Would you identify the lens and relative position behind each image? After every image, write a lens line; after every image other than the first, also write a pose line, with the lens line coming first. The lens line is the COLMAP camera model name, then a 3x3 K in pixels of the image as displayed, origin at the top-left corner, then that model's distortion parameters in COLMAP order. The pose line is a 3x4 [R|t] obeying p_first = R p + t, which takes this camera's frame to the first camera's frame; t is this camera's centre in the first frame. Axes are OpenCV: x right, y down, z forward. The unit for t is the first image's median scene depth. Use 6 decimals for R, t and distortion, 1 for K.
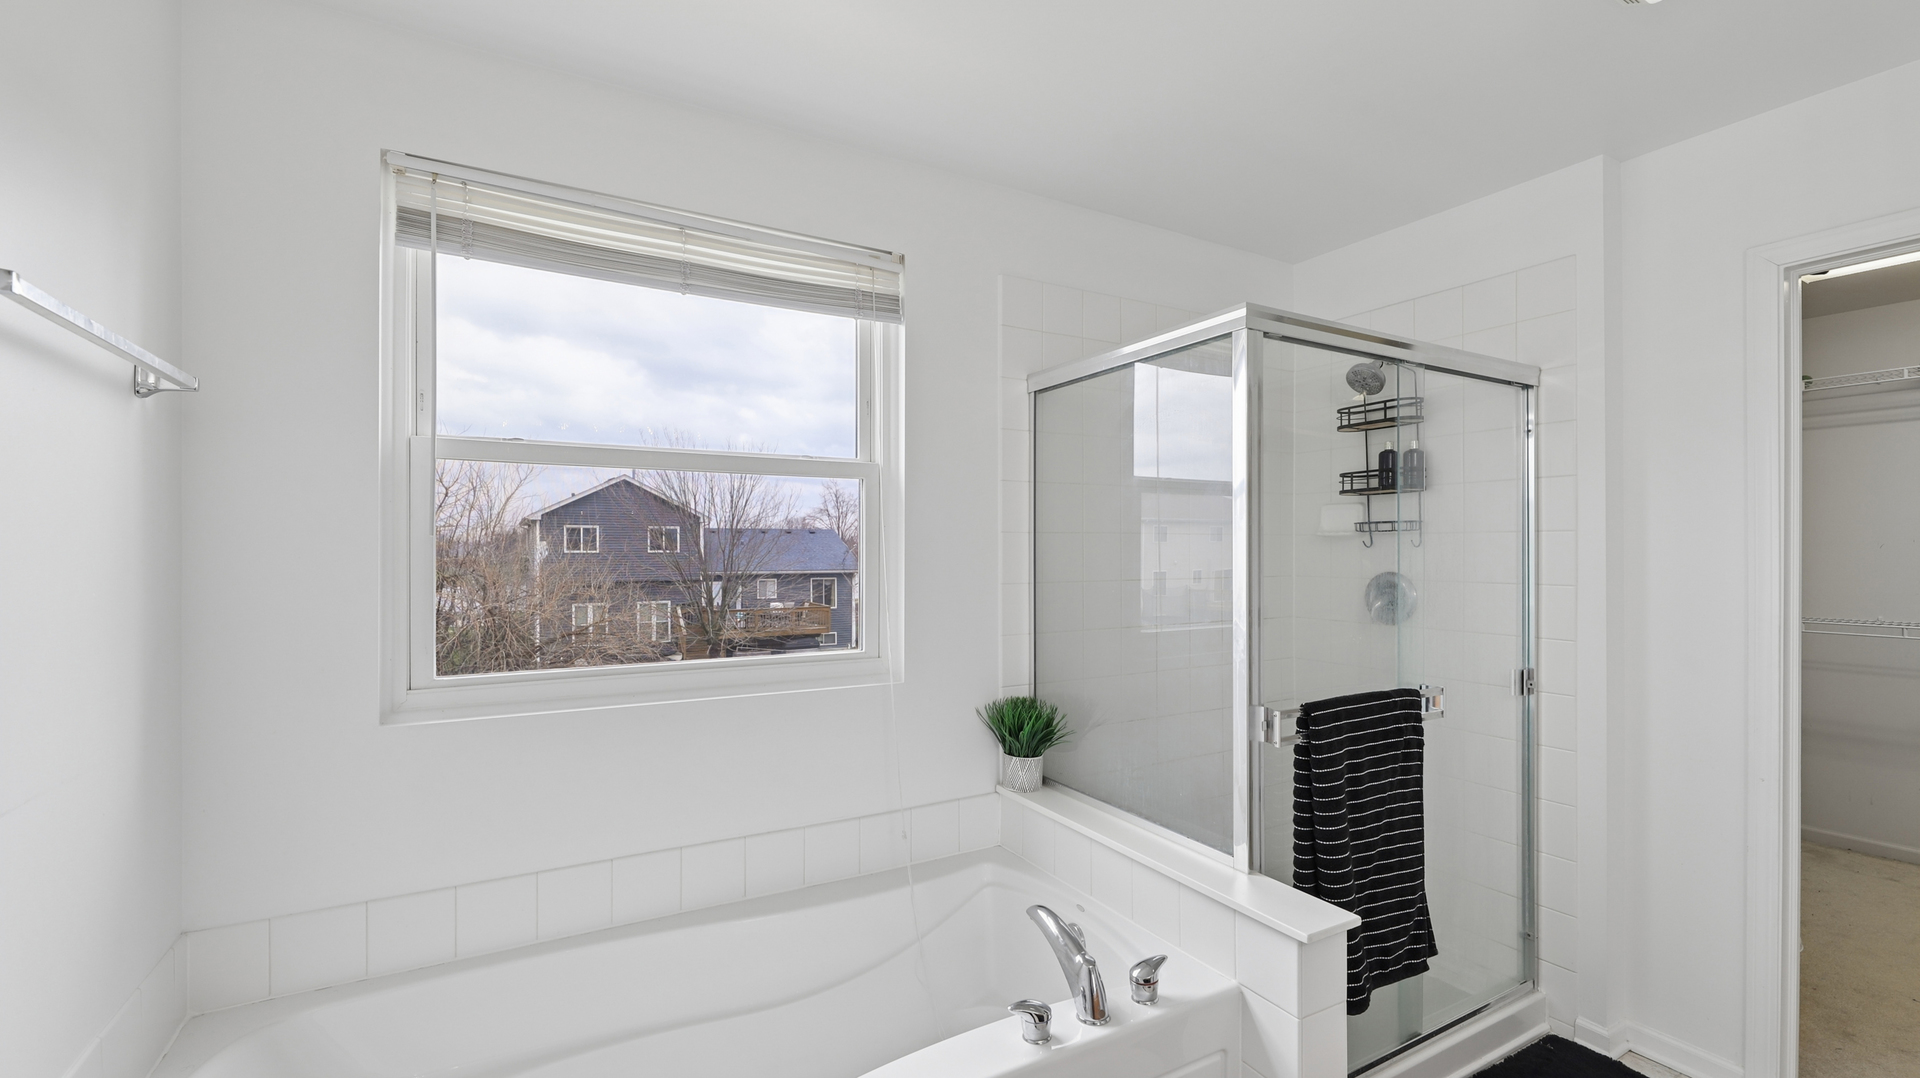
lens RADIAL K [[825.5, 0, 961.9], [0, 825.5, 549.0], [0, 0, 1]] dist [0.002281, -0.000029]
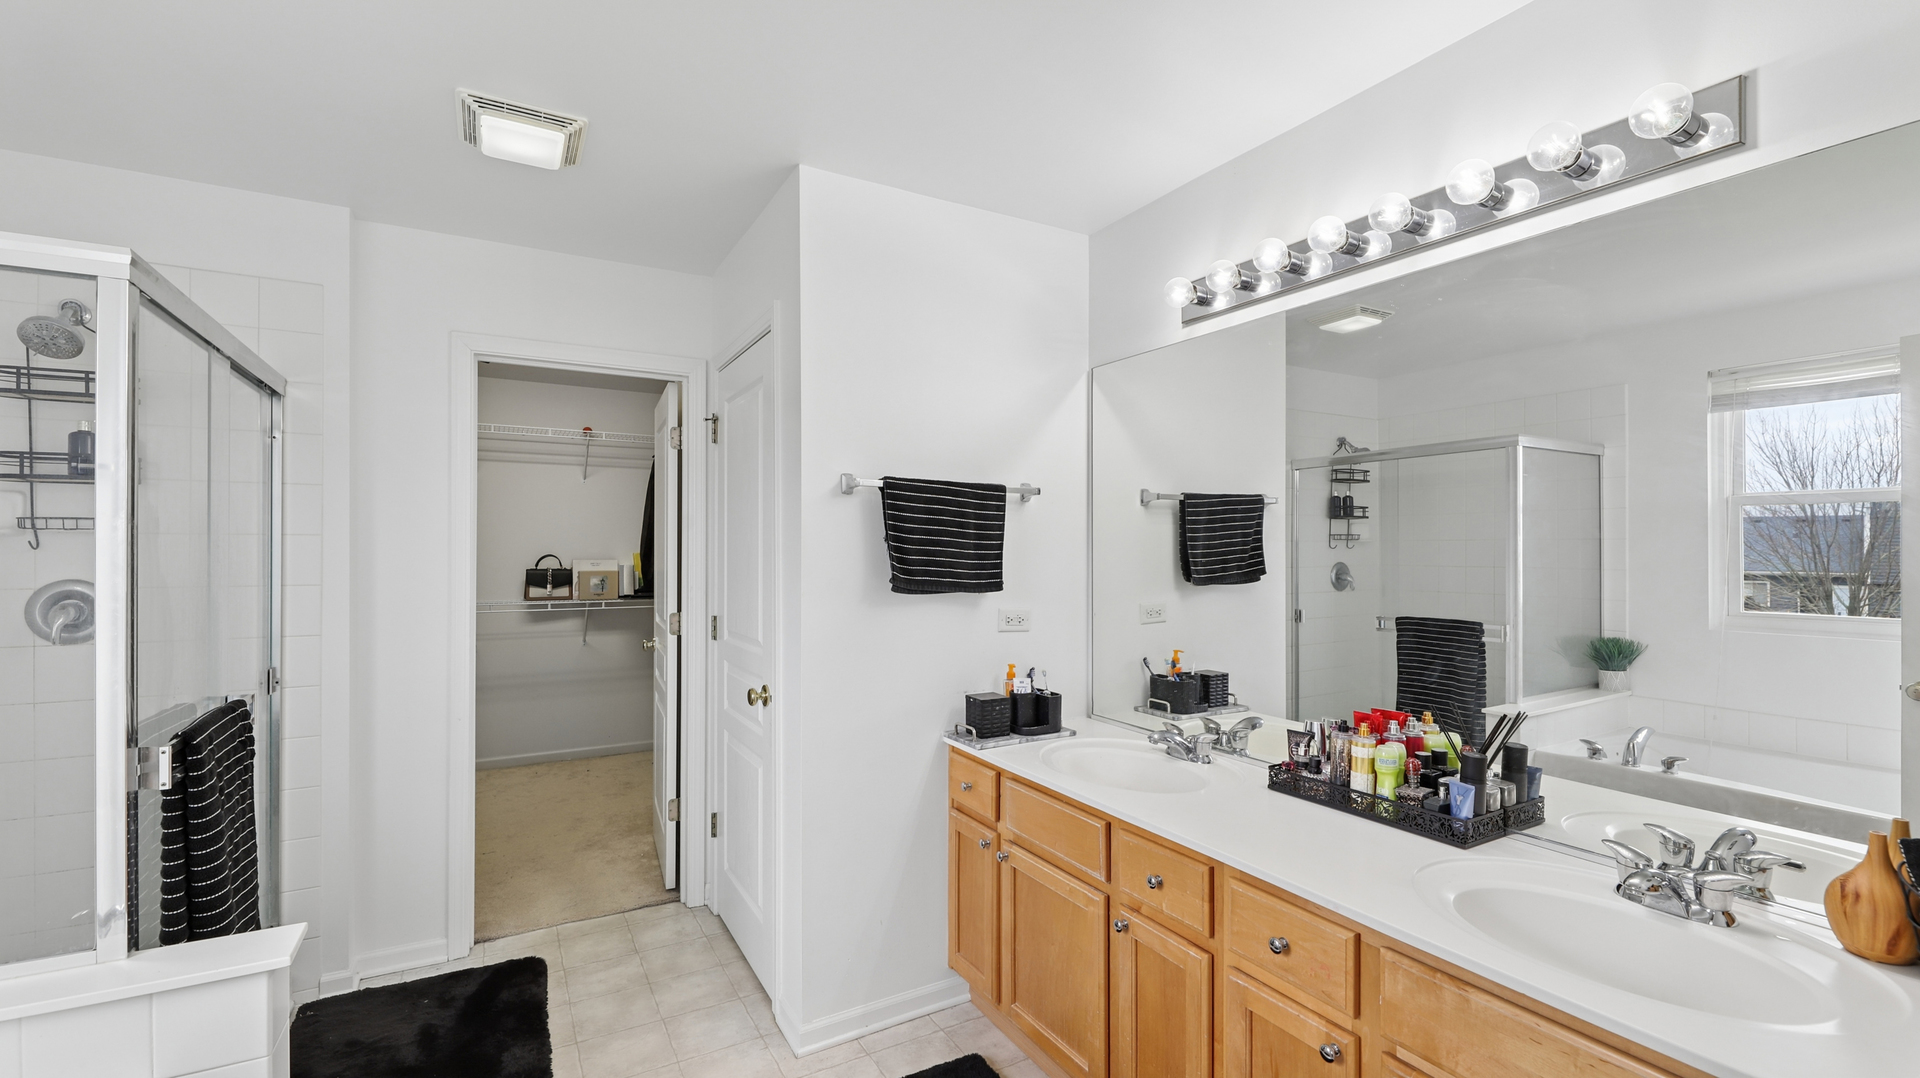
lens RADIAL K [[825.5, 0, 961.4], [0, 825.5, 545.7], [0, 0, 1]] dist [0.002281, -0.000029]
pose [[-0.002293, 0.007066, 0.999972, -0.350756], [-0.003764, 0.999968, -0.007074, -0.003615], [-0.999990, -0.003781, -0.002267, 0.145036]]
